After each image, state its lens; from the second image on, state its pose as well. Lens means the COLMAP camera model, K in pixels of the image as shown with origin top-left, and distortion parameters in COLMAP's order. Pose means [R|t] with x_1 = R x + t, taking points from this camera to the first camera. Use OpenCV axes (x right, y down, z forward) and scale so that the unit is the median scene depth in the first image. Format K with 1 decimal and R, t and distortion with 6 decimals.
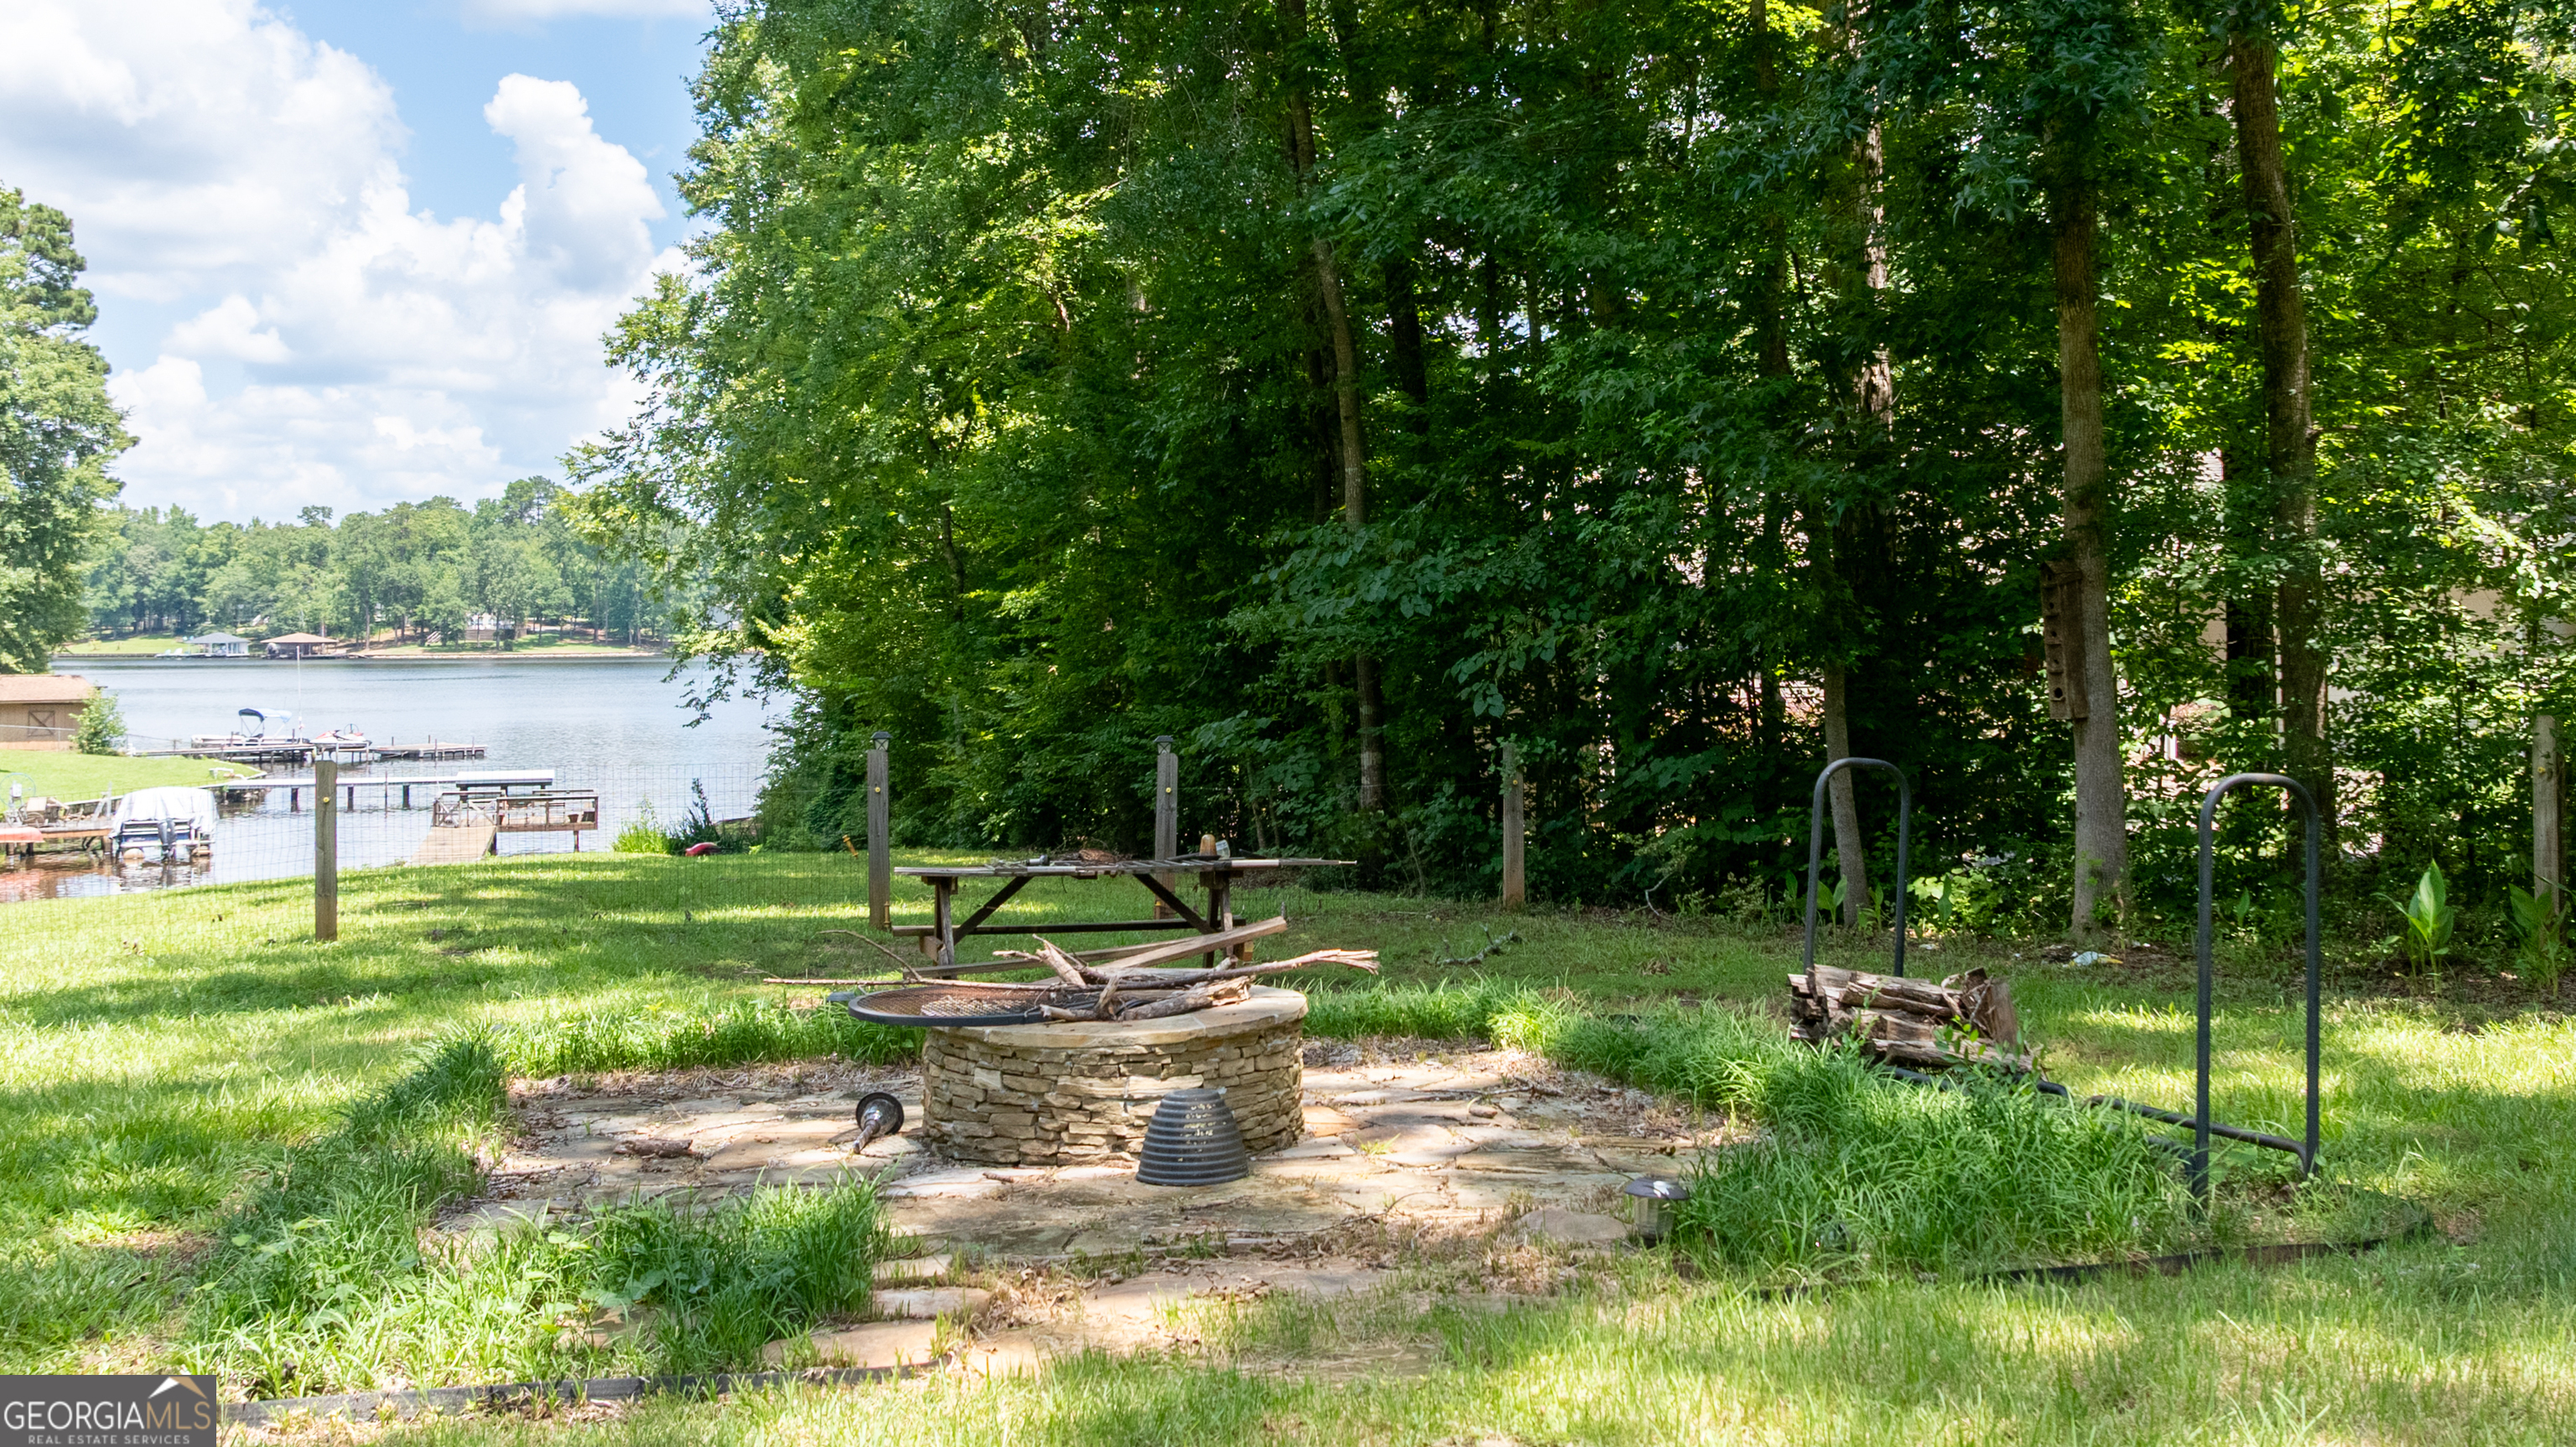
lens RADIAL K [[2598.2, 0, 1435.5], [0, 2598.2, 488.1], [0, 0, 1]] dist [-0.011911, -0.039160]
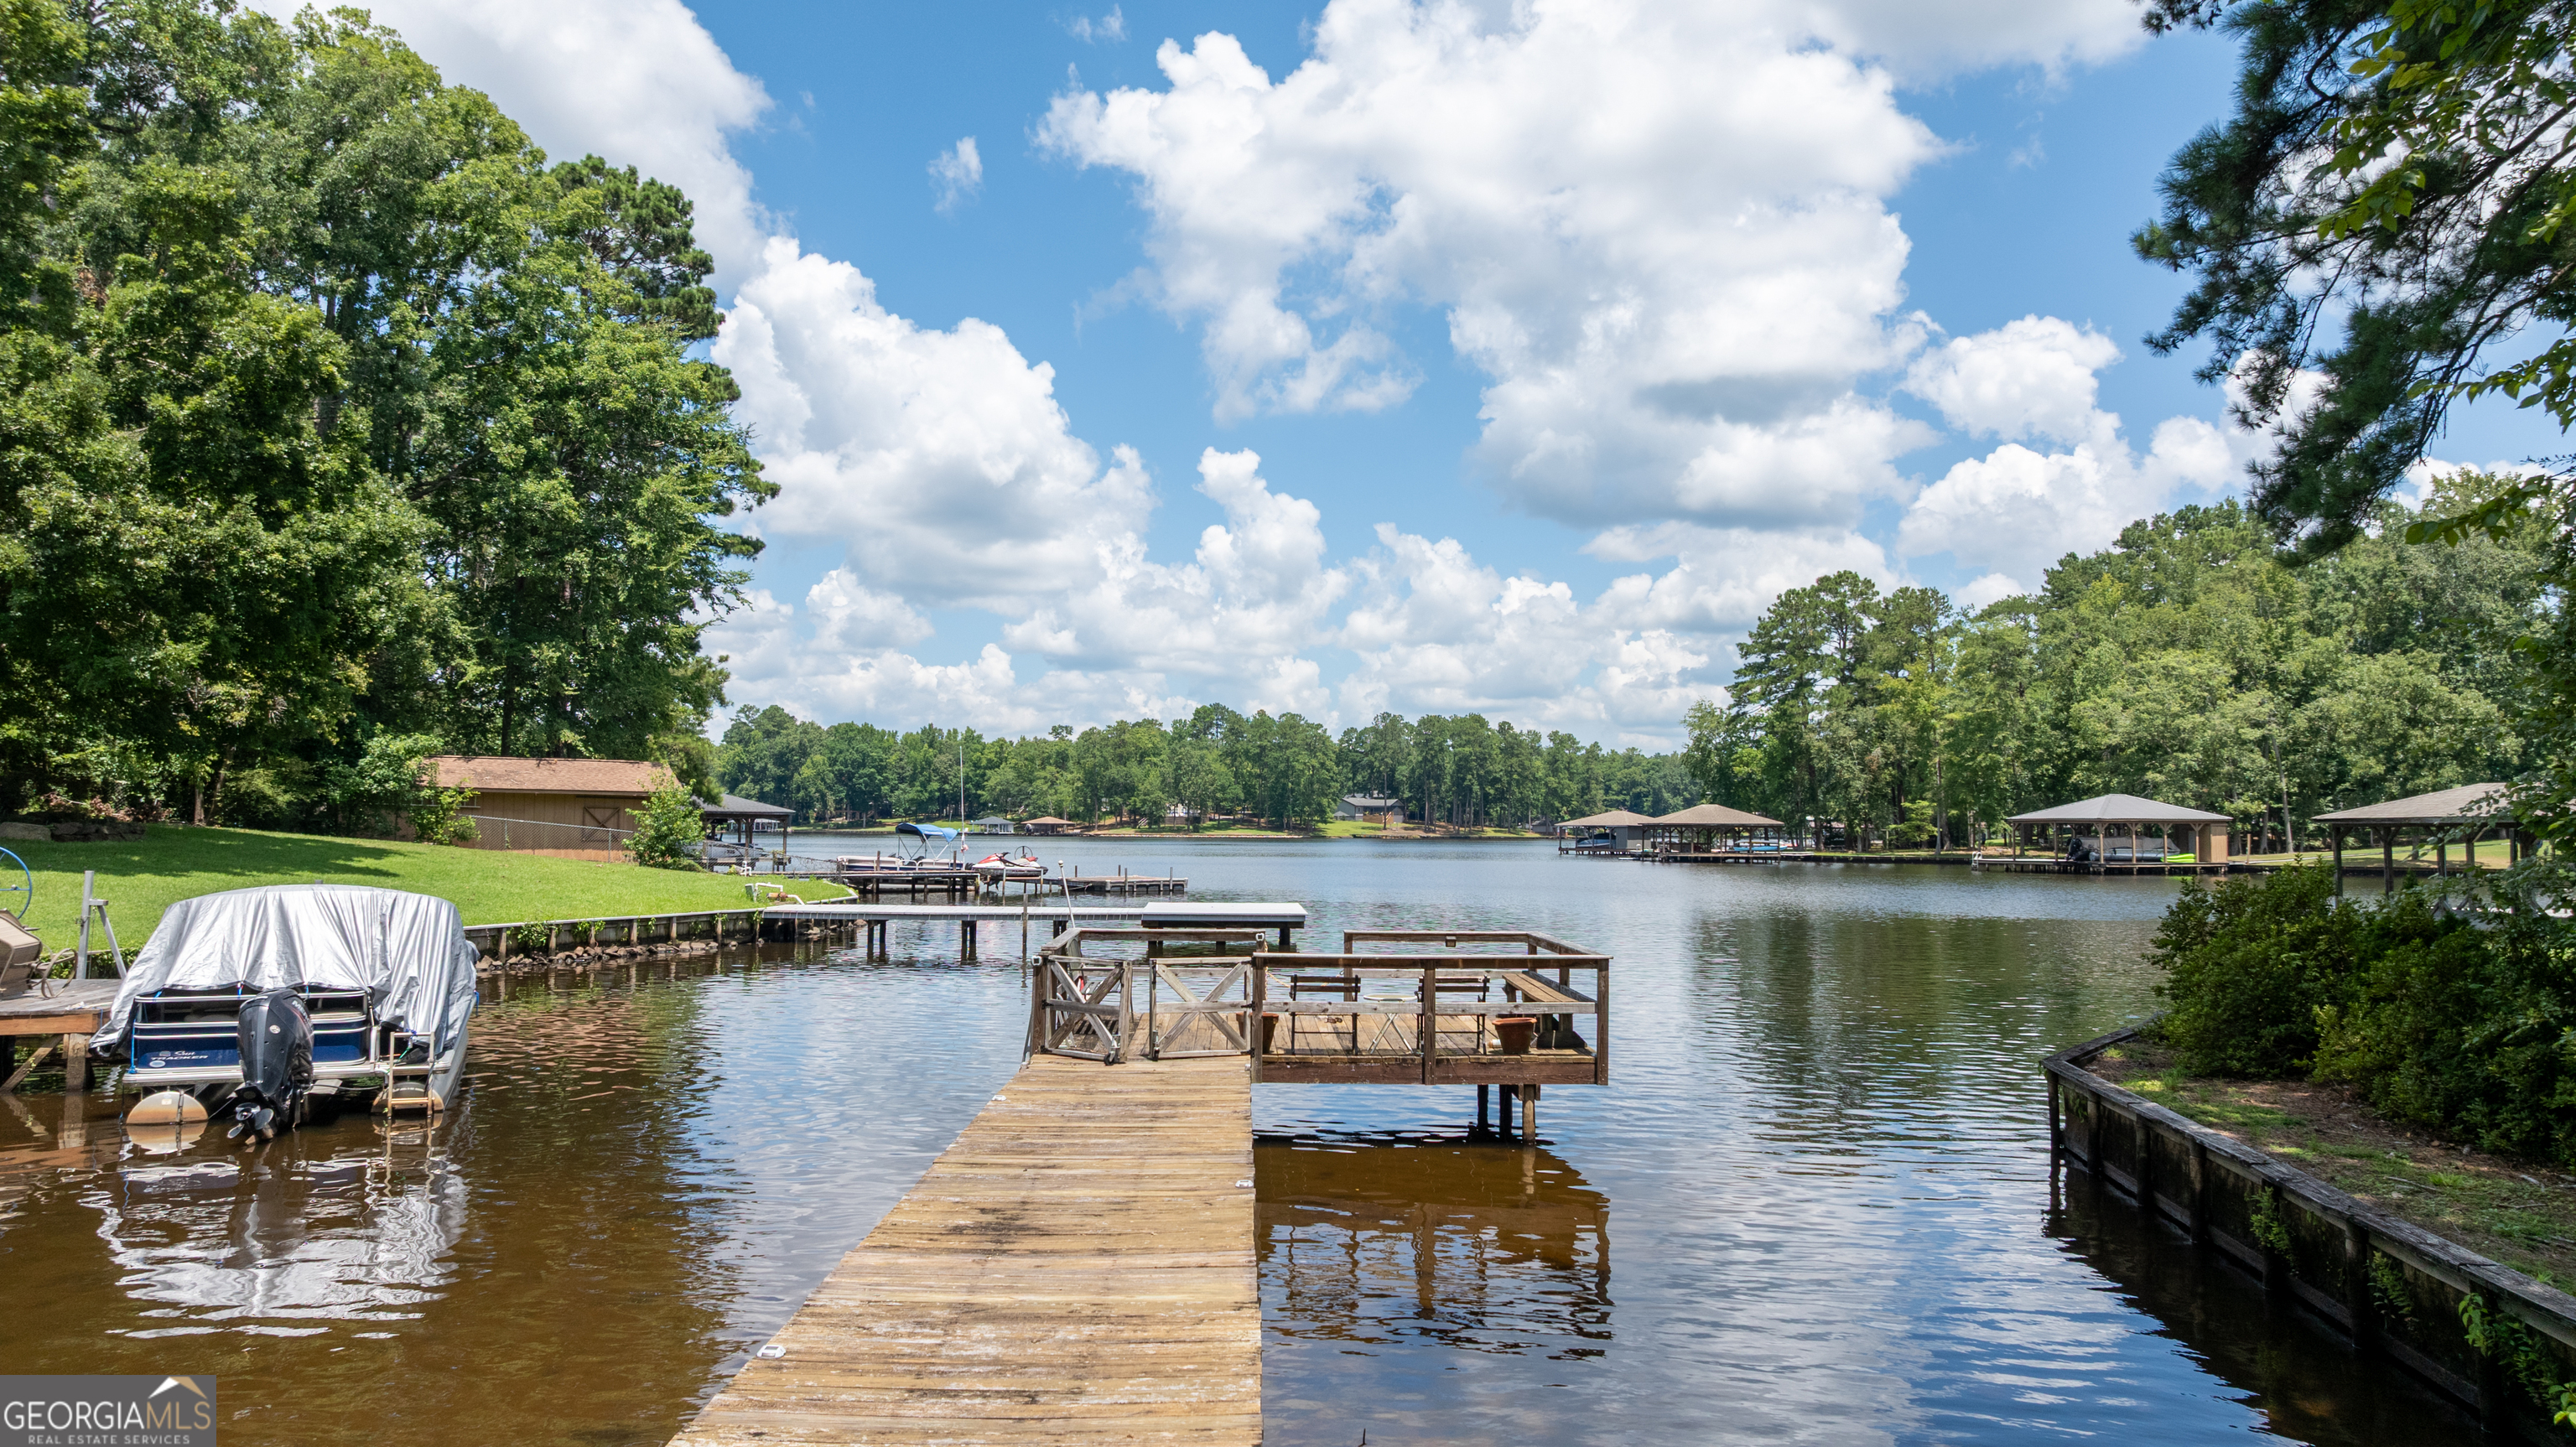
lens RADIAL K [[1813.9, 0, 1288.0], [0, 1813.9, 723.5], [0, 0, 1]] dist [-0.026971, -0.001640]
pose [[0.957985, -0.004149, -0.286788, -0.187300], [0.001684, 0.999960, -0.008840, 0.059863], [0.286813, 0.007985, 0.957953, 0.504373]]
